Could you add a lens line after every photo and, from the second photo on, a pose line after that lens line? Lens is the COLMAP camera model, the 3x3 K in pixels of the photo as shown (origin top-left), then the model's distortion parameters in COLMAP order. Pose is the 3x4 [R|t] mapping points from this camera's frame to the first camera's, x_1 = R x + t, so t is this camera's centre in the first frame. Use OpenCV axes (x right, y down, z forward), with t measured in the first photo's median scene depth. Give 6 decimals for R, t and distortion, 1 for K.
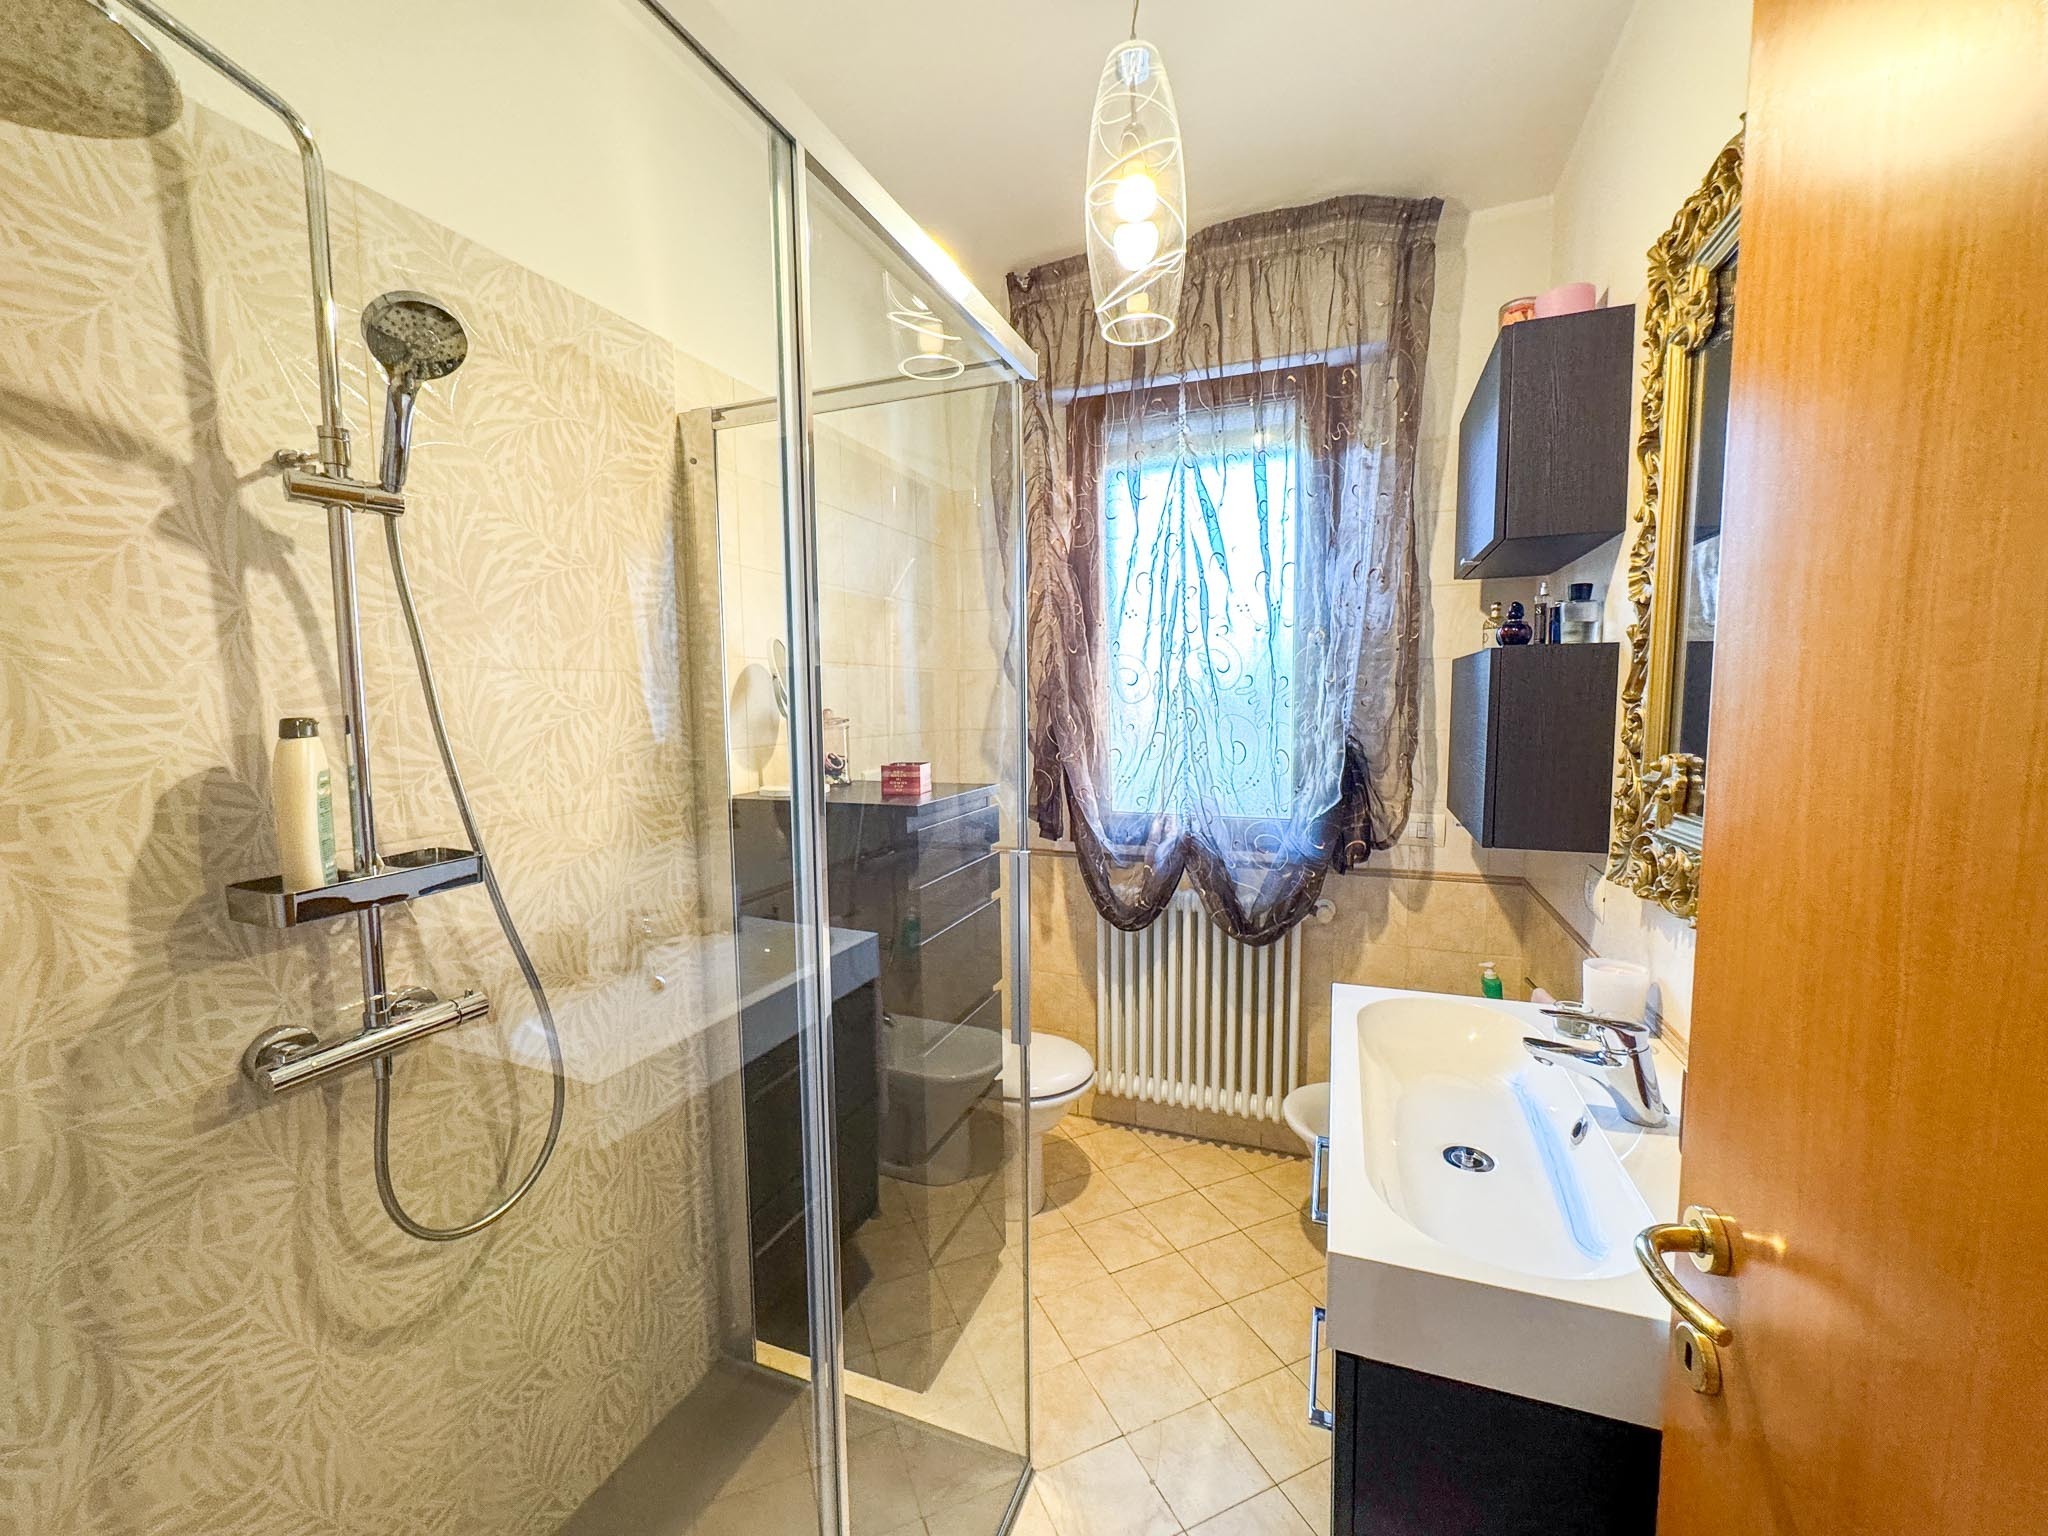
lens RADIAL K [[822.4, 0, 1022.7], [0, 822.4, 769.2], [0, 0, 1]] dist [-0.004749, 0.000612]
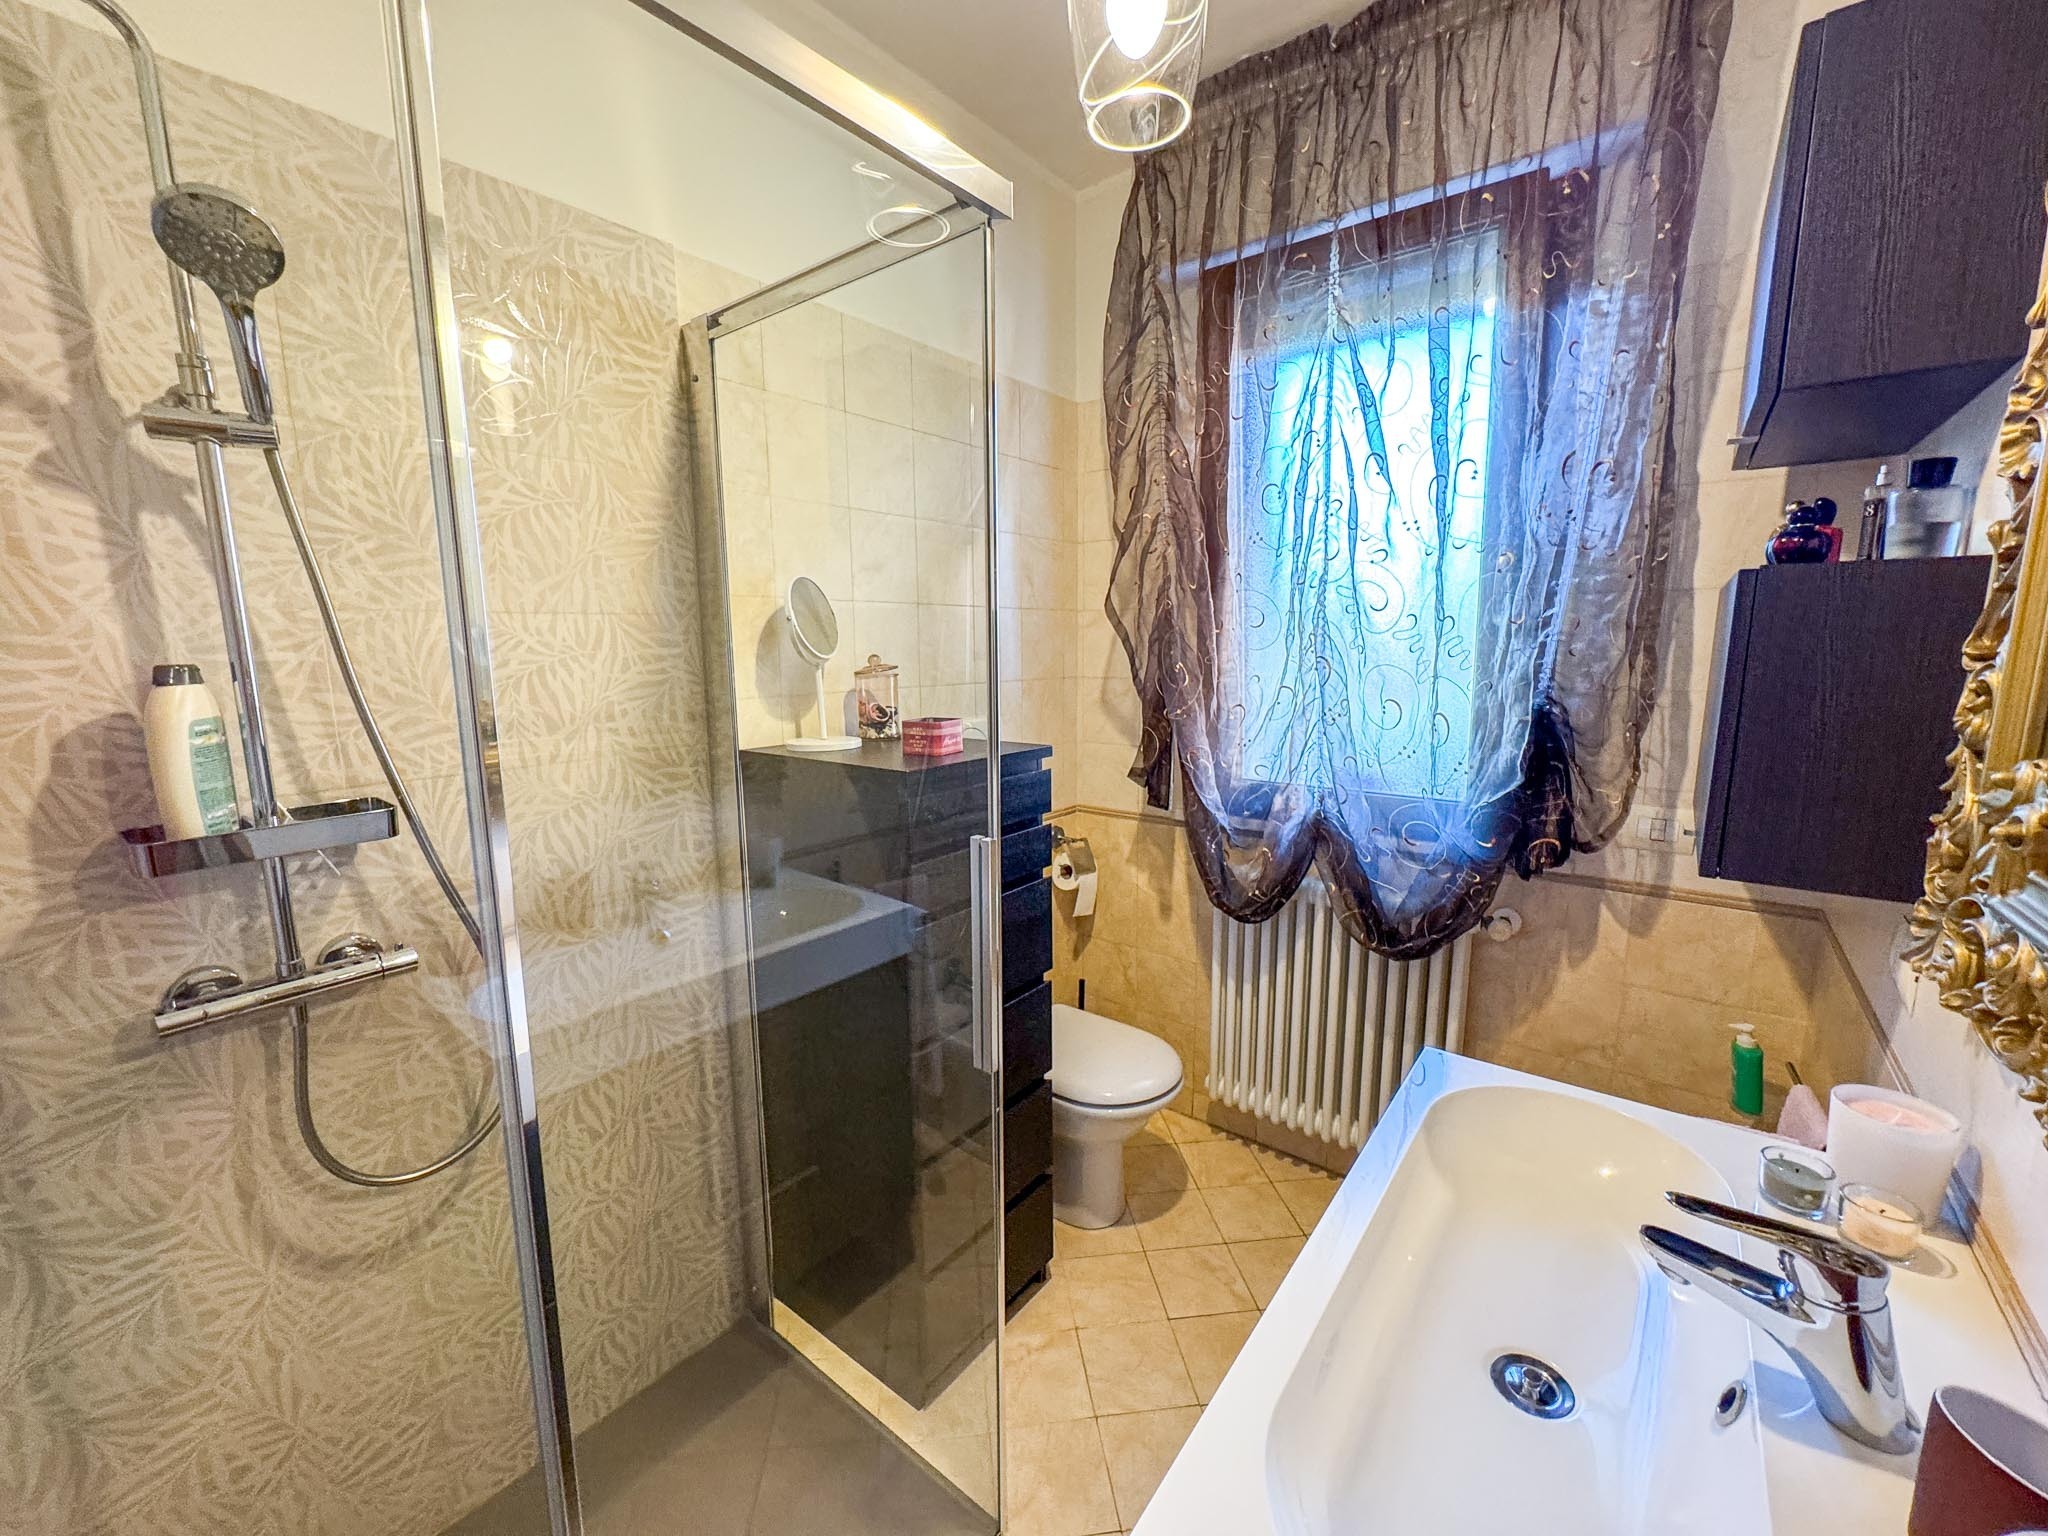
lens RADIAL K [[822.4, 0, 1022.9], [0, 822.4, 768.9], [0, 0, 1]] dist [-0.004749, 0.000612]
pose [[0.955686, 0.049064, -0.290271, 0.246169], [-0.028462, 0.996794, 0.074776, -0.026647], [0.293009, -0.063200, 0.954019, 0.233681]]
